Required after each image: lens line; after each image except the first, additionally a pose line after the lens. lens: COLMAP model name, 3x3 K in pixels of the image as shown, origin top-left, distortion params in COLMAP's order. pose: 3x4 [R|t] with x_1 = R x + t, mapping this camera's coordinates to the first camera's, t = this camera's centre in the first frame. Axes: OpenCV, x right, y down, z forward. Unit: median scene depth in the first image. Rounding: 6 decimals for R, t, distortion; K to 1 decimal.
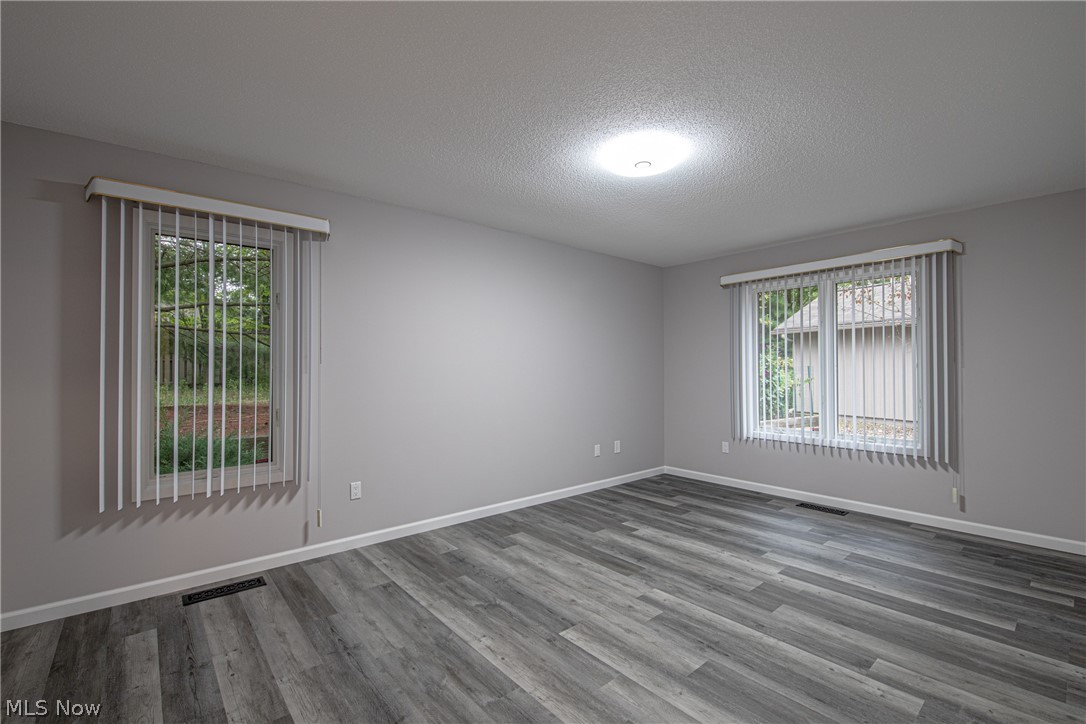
lens RADIAL K [[472.7, 0, 535.2], [0, 472.7, 359.5], [0, 0, 1]] dist [-0.008685, -0.005229]
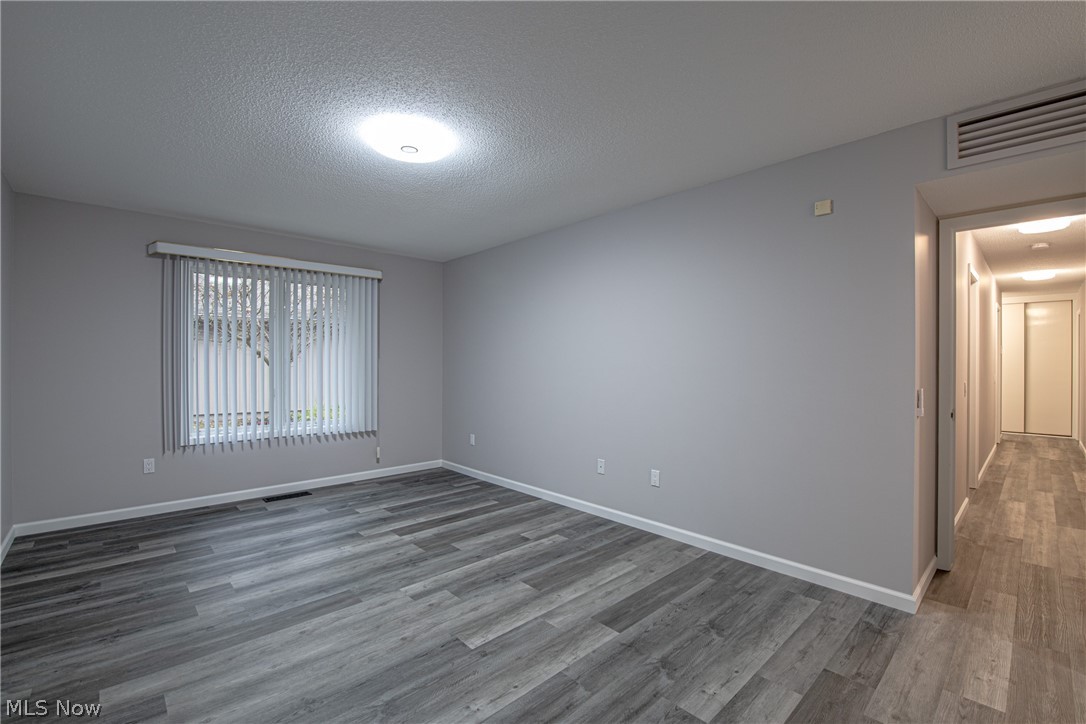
lens RADIAL K [[472.7, 0, 546.4], [0, 472.7, 363.8], [0, 0, 1]] dist [-0.008685, -0.005229]
pose [[-0.063729, -0.000823, 0.997967, -0.682981], [-0.020314, 0.999794, -0.000473, 0.014985], [-0.997760, -0.020303, -0.063732, 0.716549]]
